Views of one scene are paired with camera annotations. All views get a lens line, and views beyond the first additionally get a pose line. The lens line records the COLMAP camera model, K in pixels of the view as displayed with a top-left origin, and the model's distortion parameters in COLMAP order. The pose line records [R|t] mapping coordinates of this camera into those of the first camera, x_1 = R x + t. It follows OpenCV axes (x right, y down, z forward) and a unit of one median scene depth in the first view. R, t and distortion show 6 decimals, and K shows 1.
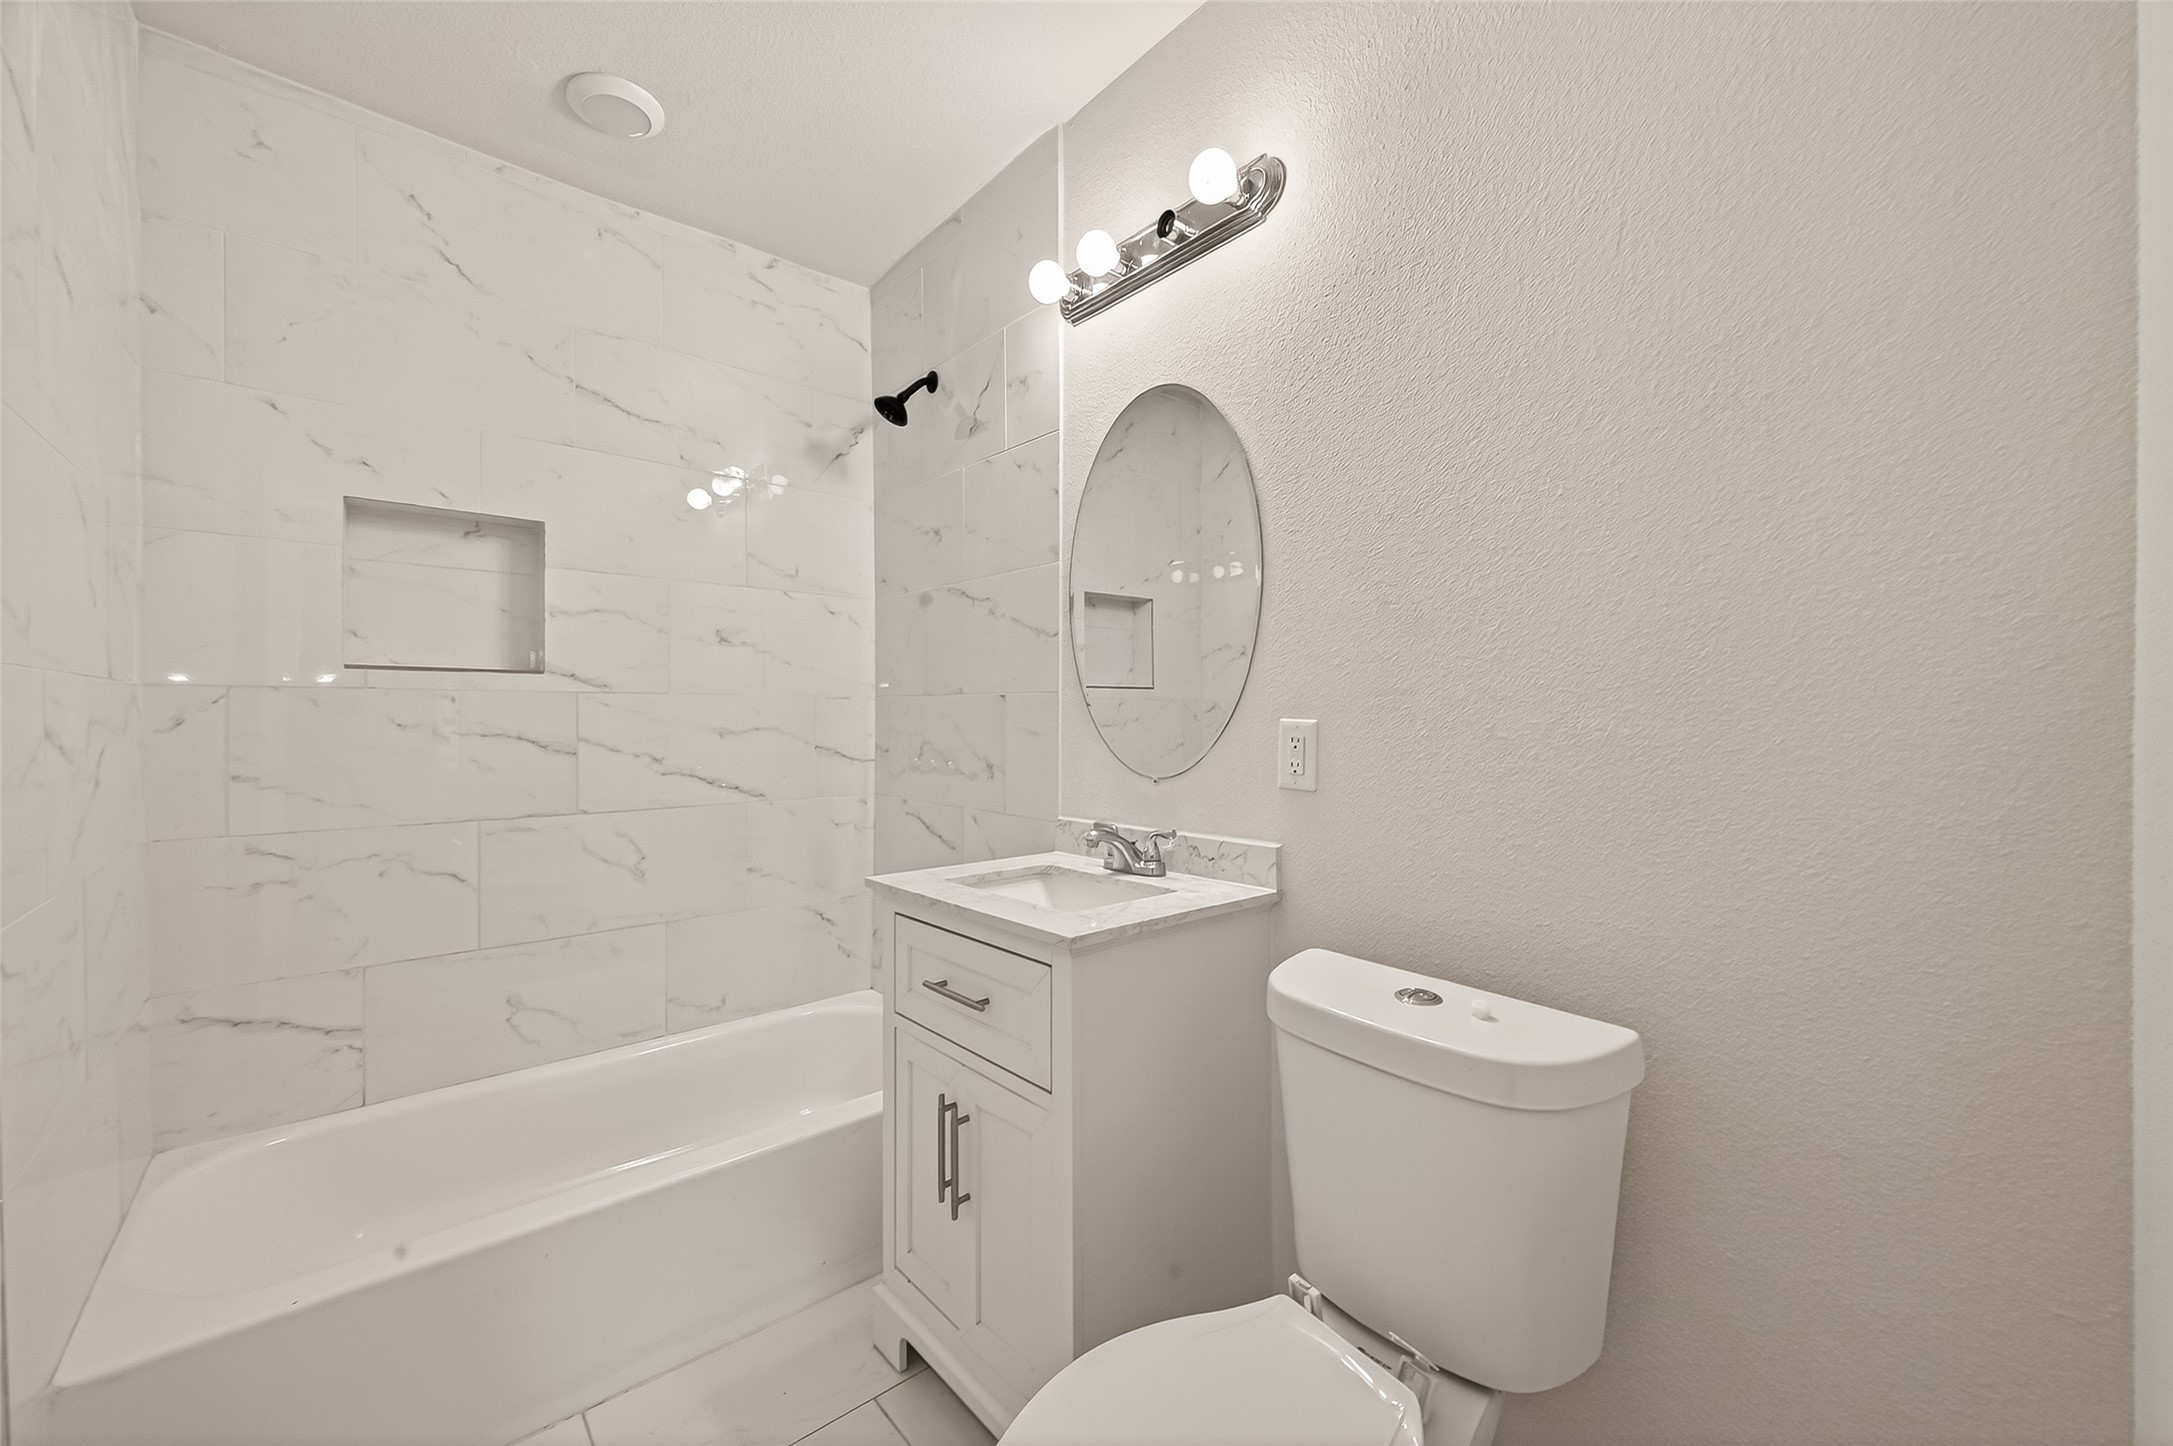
lens RADIAL K [[849.5, 0, 1089.0], [0, 849.5, 719.8], [0, 0, 1]] dist [0.001032, 0.000076]
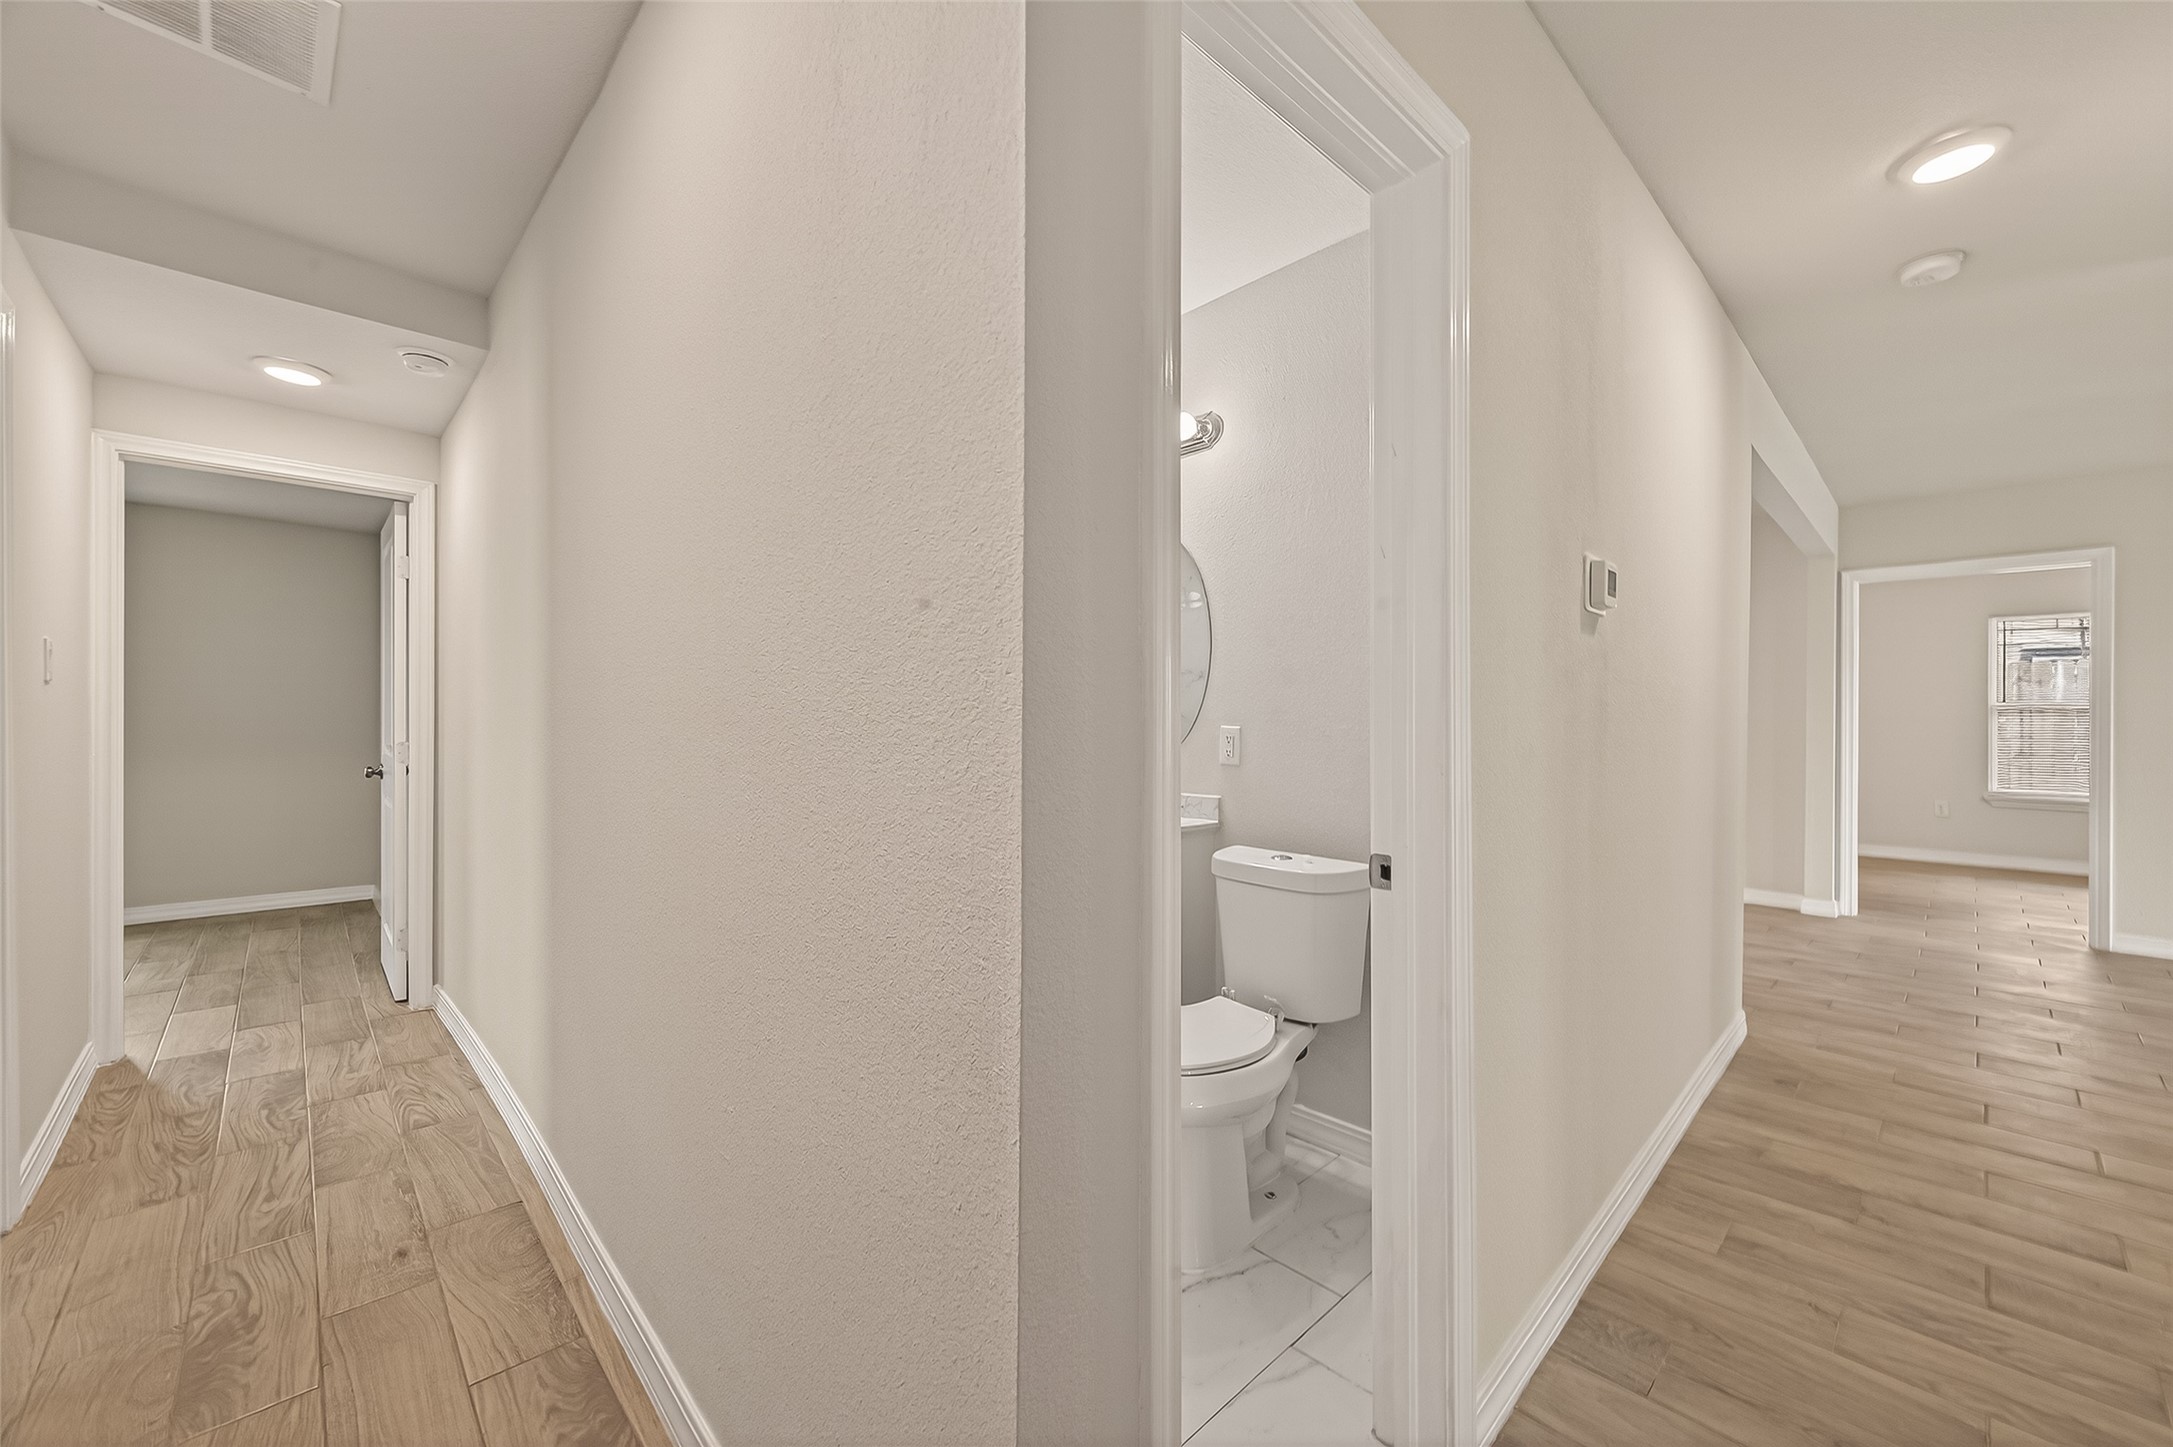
lens RADIAL K [[849.5, 0, 1089.0], [0, 849.5, 720.3], [0, 0, 1]] dist [0.001032, 0.000076]
pose [[0.998938, 0.000691, 0.046067, -0.136765], [-0.000600, 0.999998, -0.001974, -0.009461], [-0.046068, 0.001944, 0.998936, -0.790611]]
